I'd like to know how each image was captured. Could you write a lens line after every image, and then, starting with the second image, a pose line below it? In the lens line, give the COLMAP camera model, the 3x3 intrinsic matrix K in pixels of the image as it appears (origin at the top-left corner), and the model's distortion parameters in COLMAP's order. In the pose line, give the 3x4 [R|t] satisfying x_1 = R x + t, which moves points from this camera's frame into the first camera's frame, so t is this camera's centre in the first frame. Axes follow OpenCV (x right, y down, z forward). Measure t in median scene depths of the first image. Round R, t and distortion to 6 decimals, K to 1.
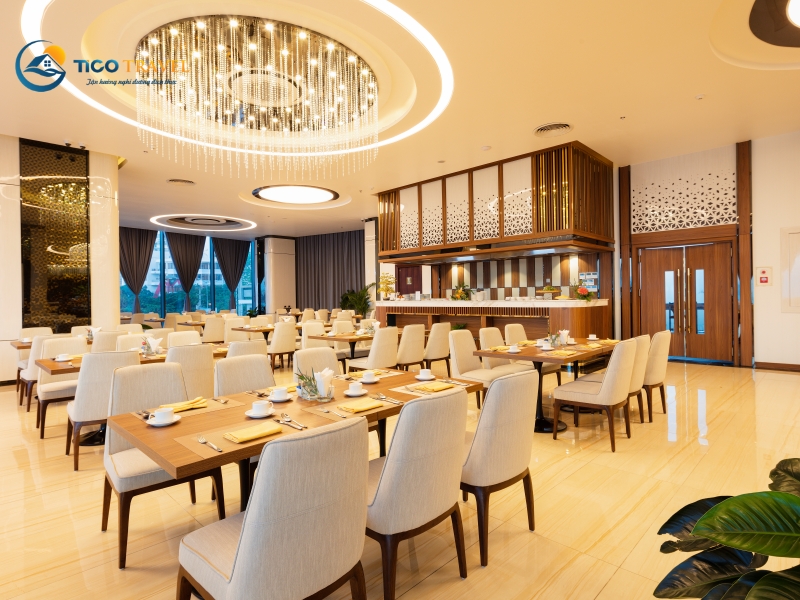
lens RADIAL K [[445.9, 0, 400.0], [0, 445.9, 300.0], [0, 0, 1]] dist [0.002168, 0.000324]
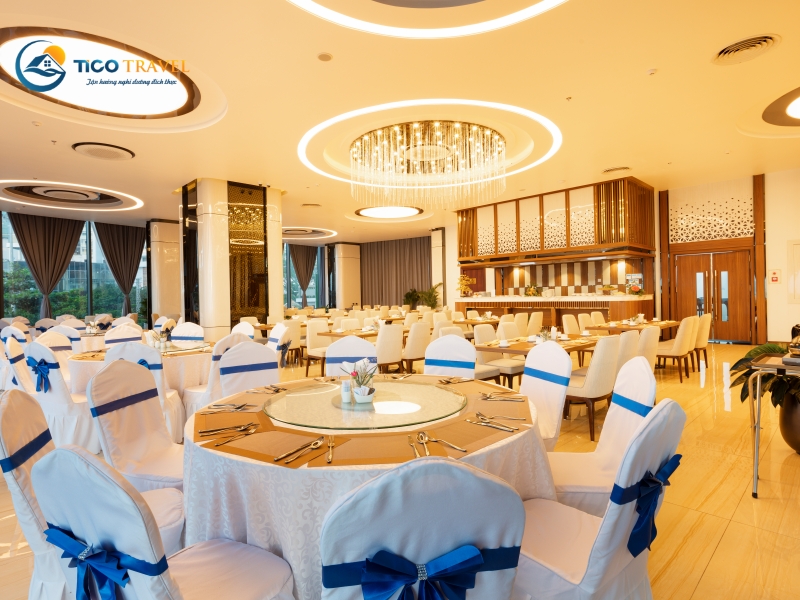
lens RADIAL K [[445.9, 0, 400.0], [0, 445.9, 300.0], [0, 0, 1]] dist [0.002168, 0.000324]
pose [[0.999761, -0.005268, -0.021214, -0.213161], [0.005312, 0.999984, 0.002022, 0.006081], [0.021203, -0.002134, 0.999773, -0.276564]]
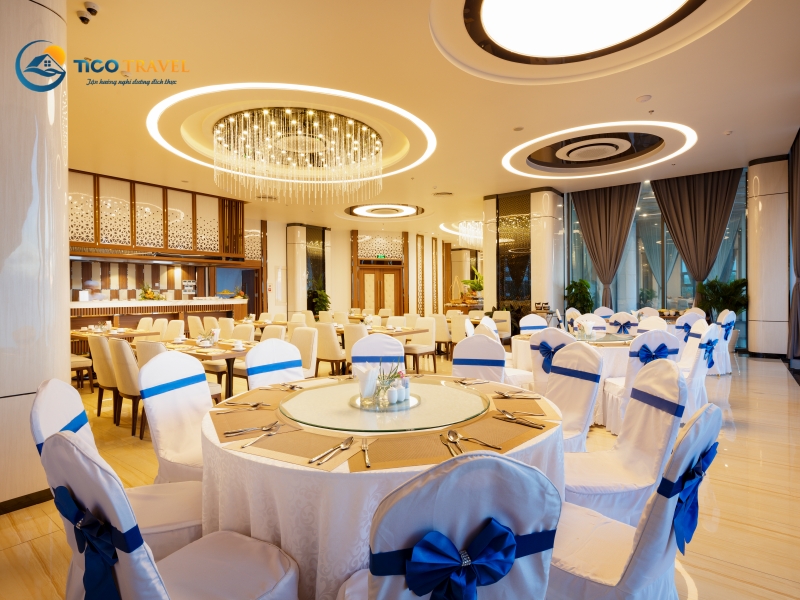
lens RADIAL K [[430.5, 0, 400.0], [0, 430.5, 300.0], [0, 0, 1]] dist [-0.004003, -0.002059]
pose [[-0.133527, 0.000573, 0.991045, -0.982964], [0.015307, 0.999882, 0.001484, 0.006603], [-0.990927, 0.015368, -0.133520, 0.535871]]
